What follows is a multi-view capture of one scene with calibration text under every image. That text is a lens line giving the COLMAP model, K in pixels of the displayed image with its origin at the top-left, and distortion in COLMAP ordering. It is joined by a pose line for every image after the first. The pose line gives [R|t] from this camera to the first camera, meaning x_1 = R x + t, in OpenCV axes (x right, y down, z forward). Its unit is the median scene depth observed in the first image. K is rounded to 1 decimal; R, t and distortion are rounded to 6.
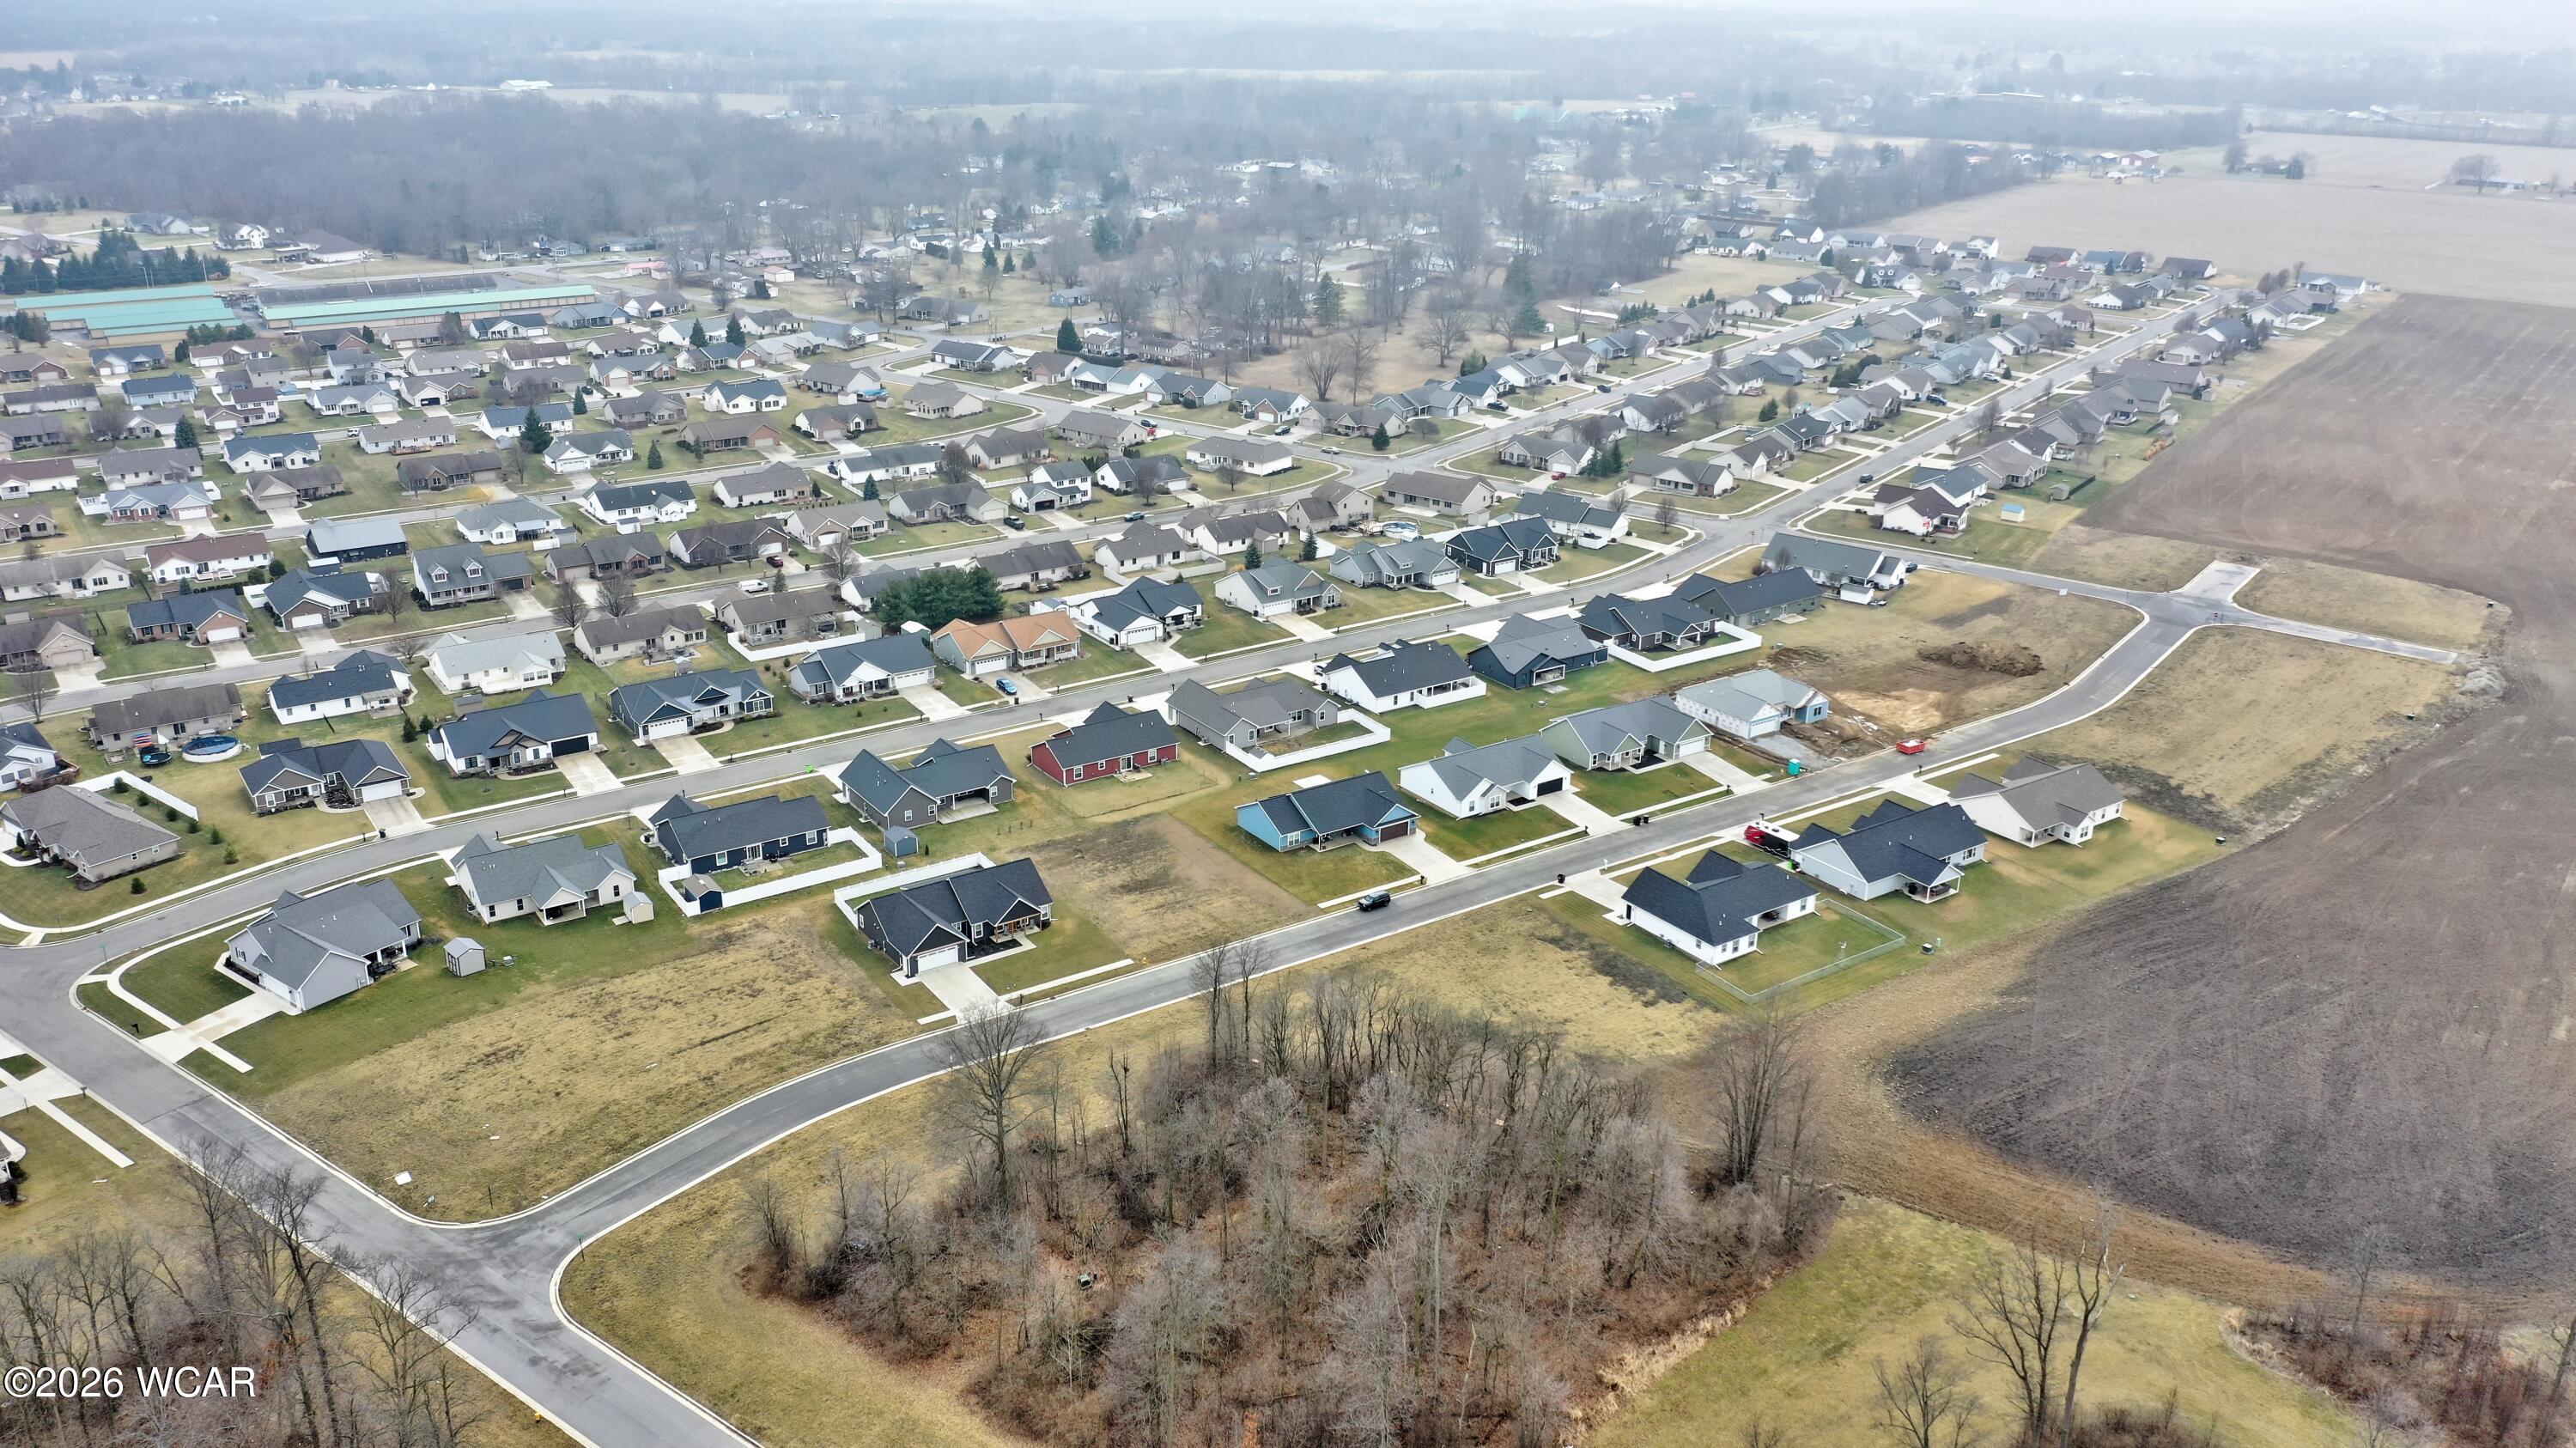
lens RADIAL K [[1976.3, 0, 1276.7], [0, 1976.3, 819.2], [0, 0, 1]] dist [-0.009259, -0.008902]
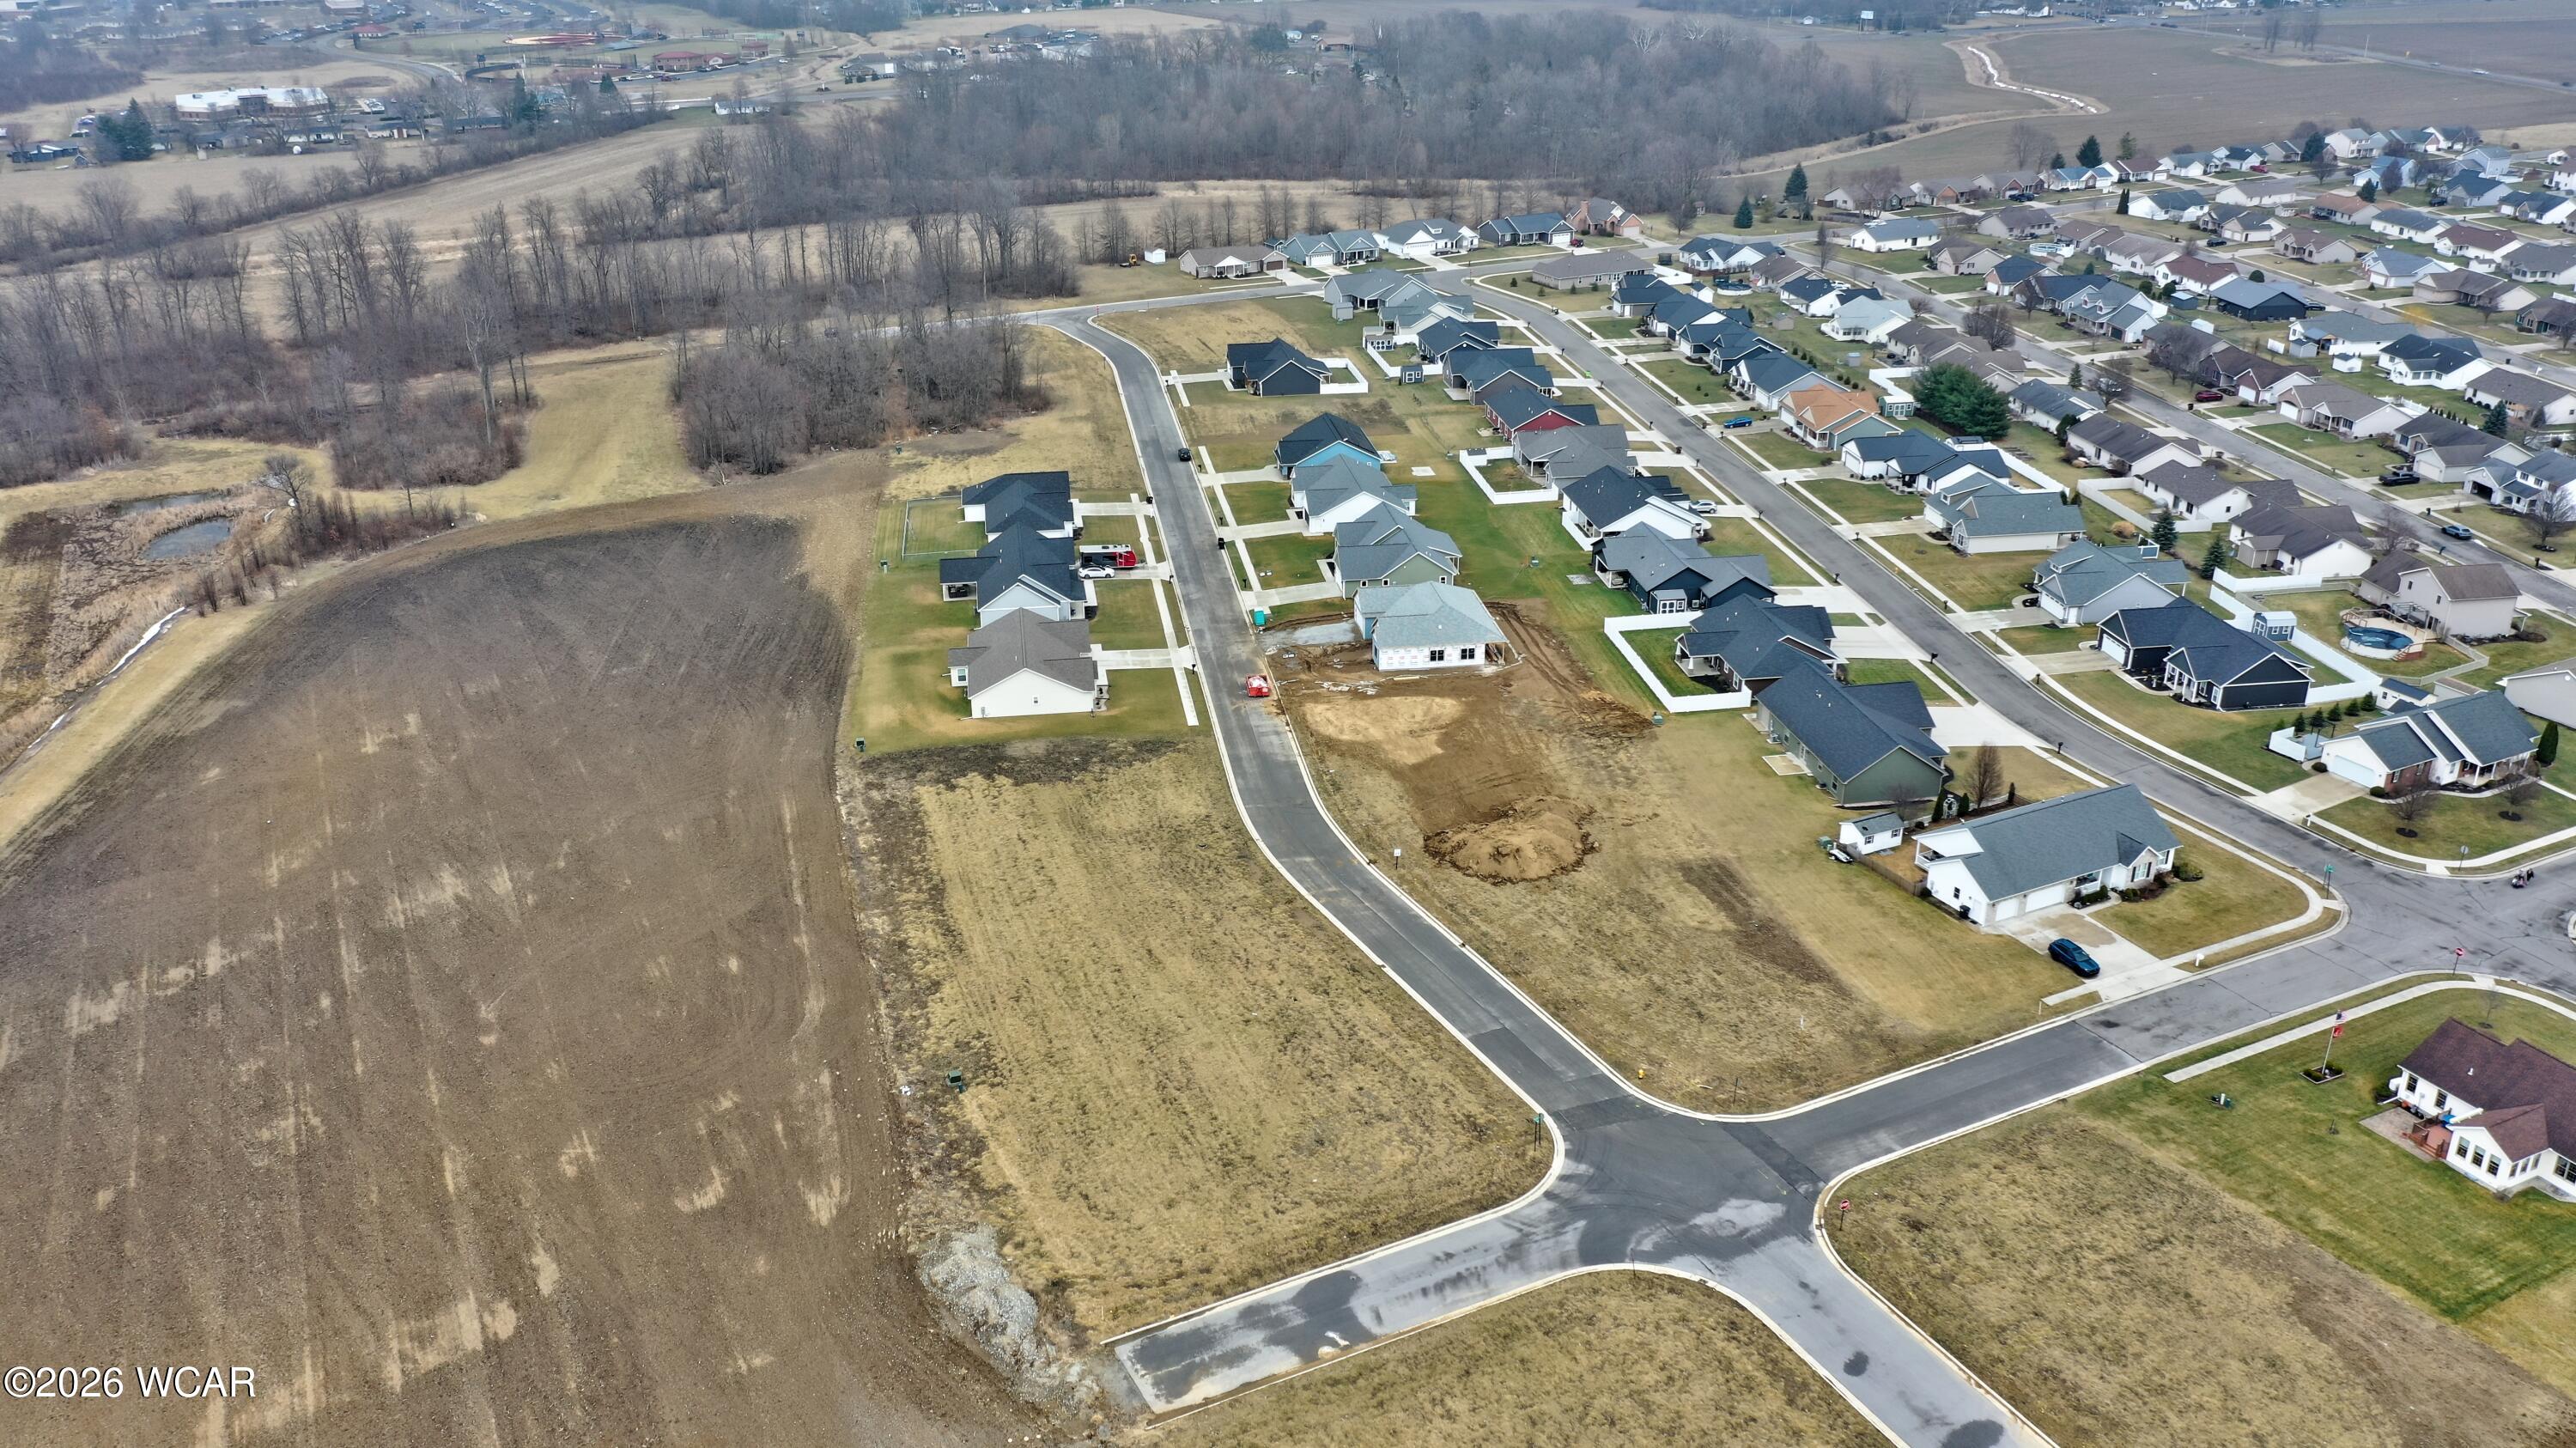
lens RADIAL K [[2005.3, 0, 1264.1], [0, 2005.3, 724.2], [0, 0, 1]] dist [-0.010276, -0.005937]
pose [[-0.443395, 0.351560, -0.824504, 0.903227], [-0.358336, 0.773635, 0.522574, -0.406141], [0.821581, 0.527156, -0.217050, 1.092400]]
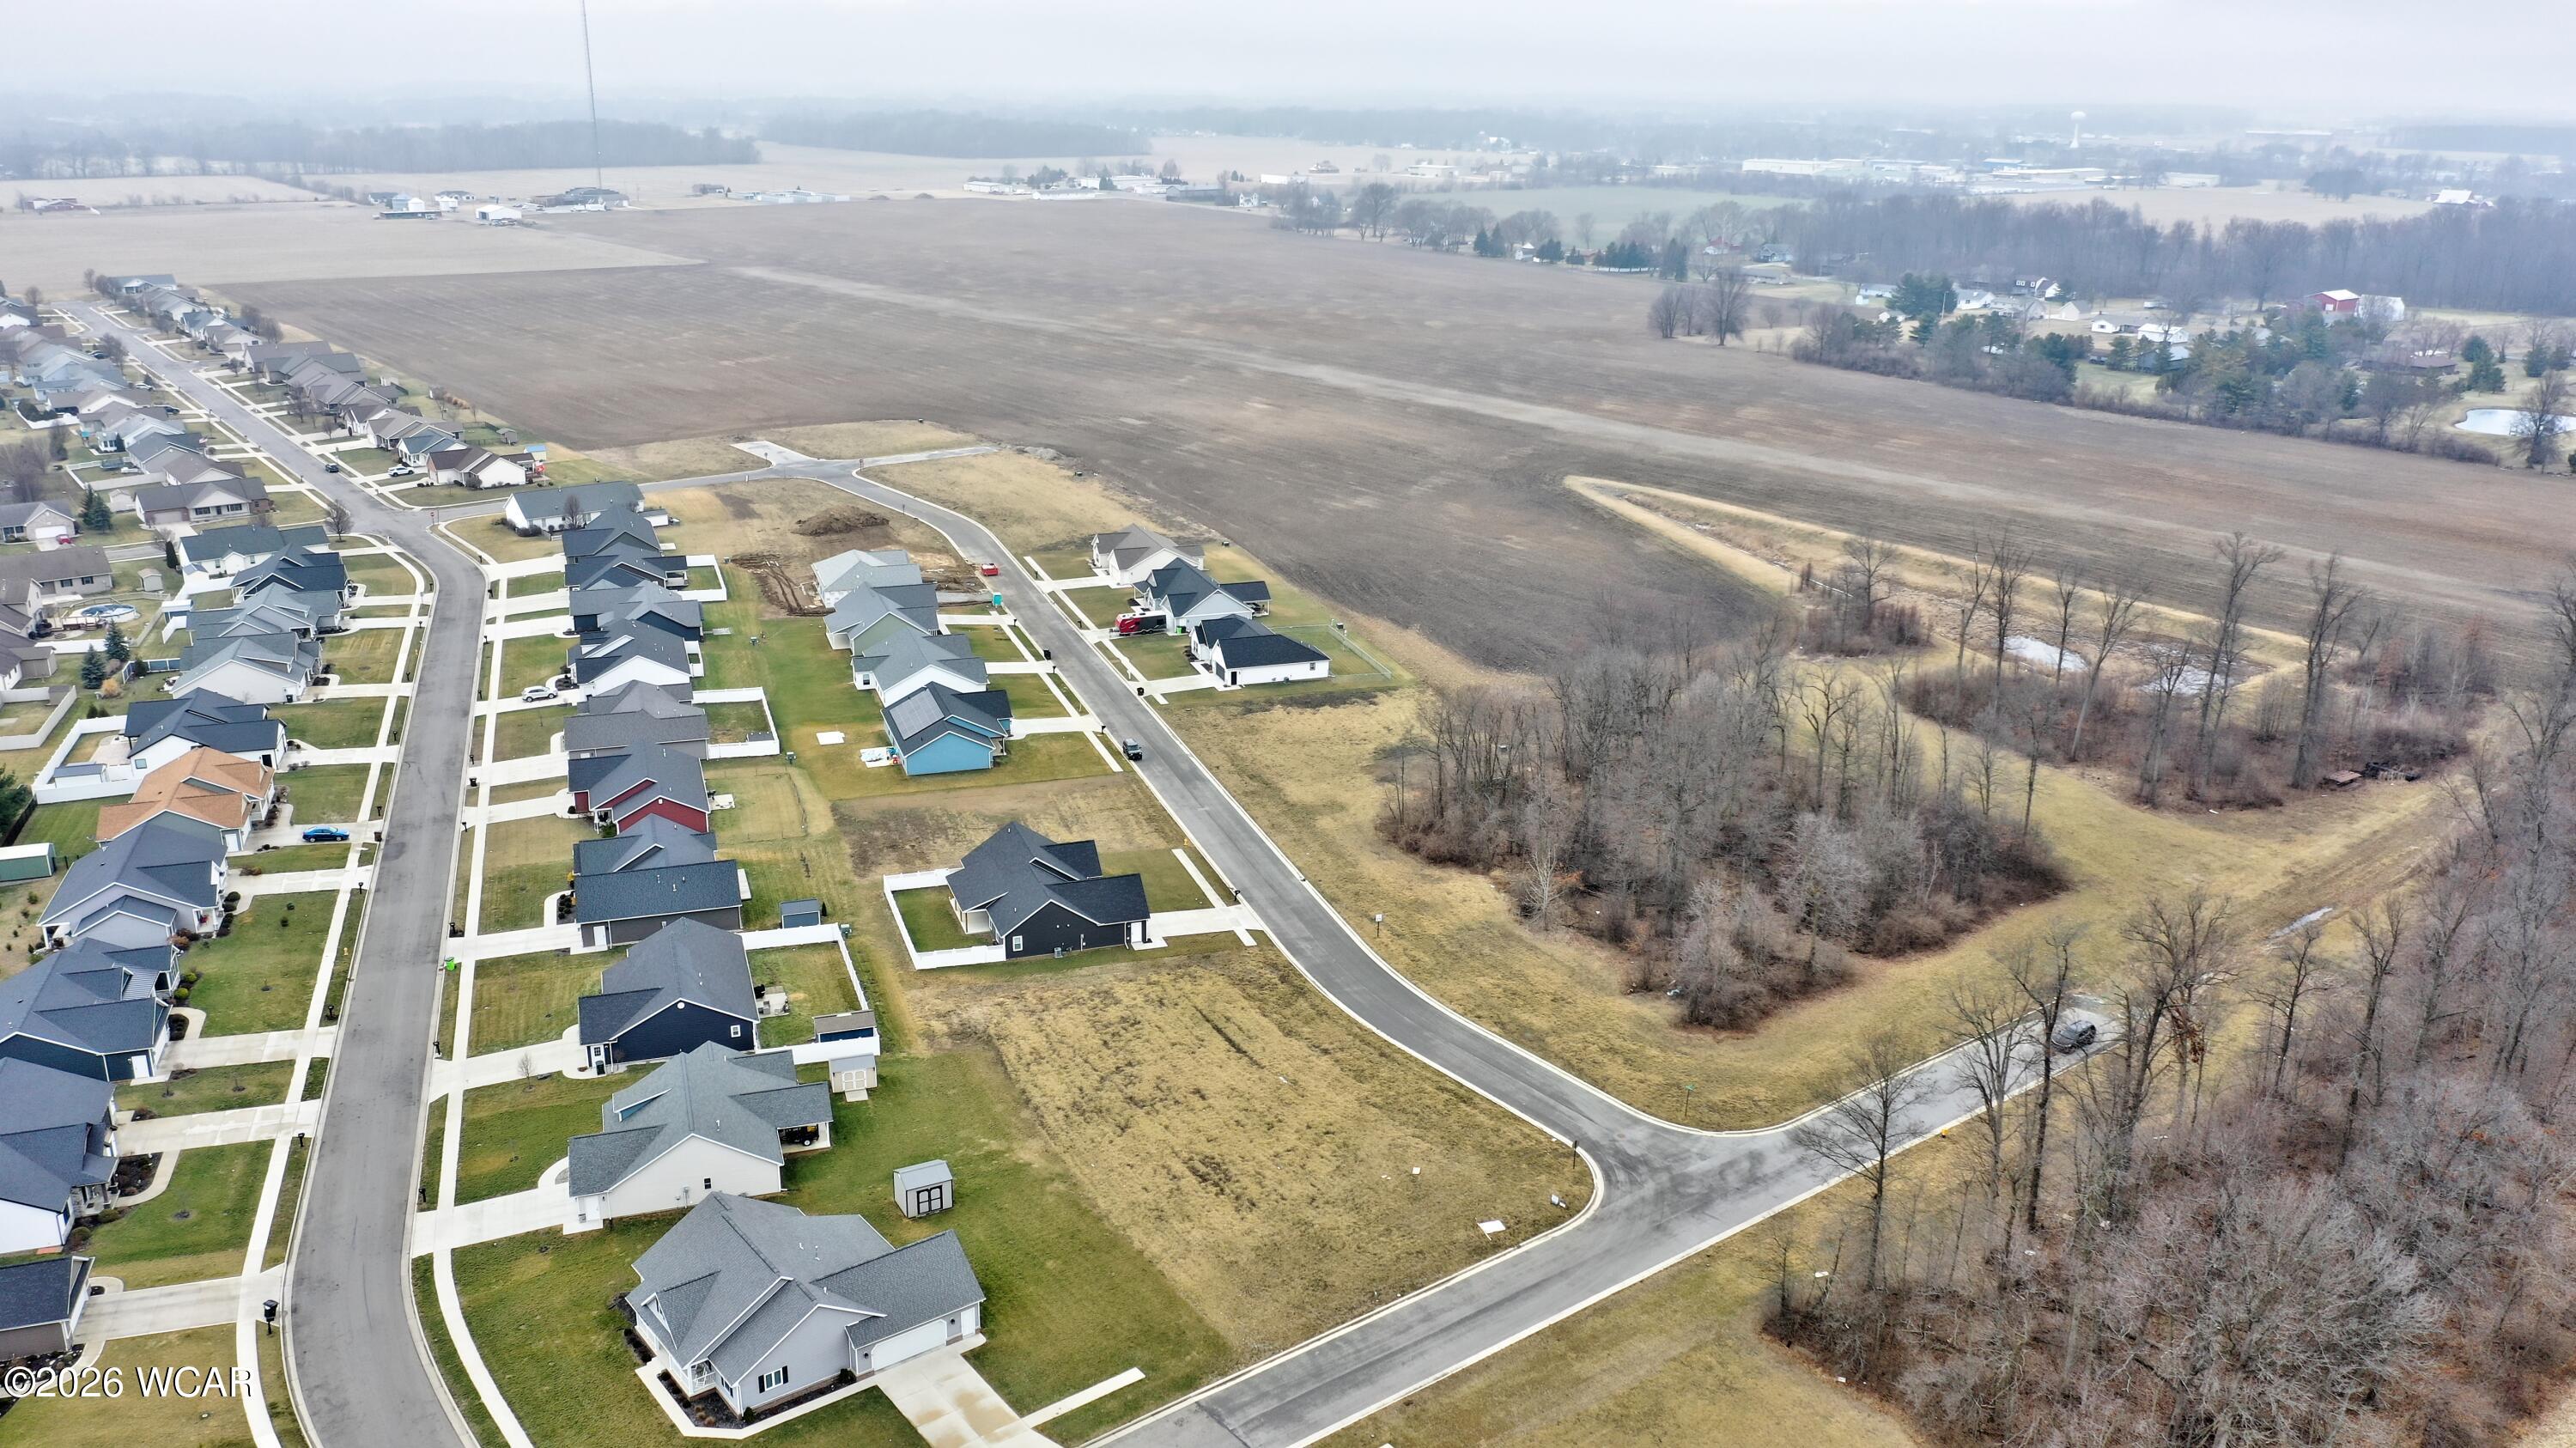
lens RADIAL K [[2005.3, 0, 1264.1], [0, 2005.3, 724.2], [0, 0, 1]] dist [-0.010276, -0.005937]
pose [[0.266221, -0.307800, 0.913447, -0.672677], [0.378719, 0.904838, 0.194522, -0.112562], [-0.886396, 0.294154, 0.357457, 0.433460]]
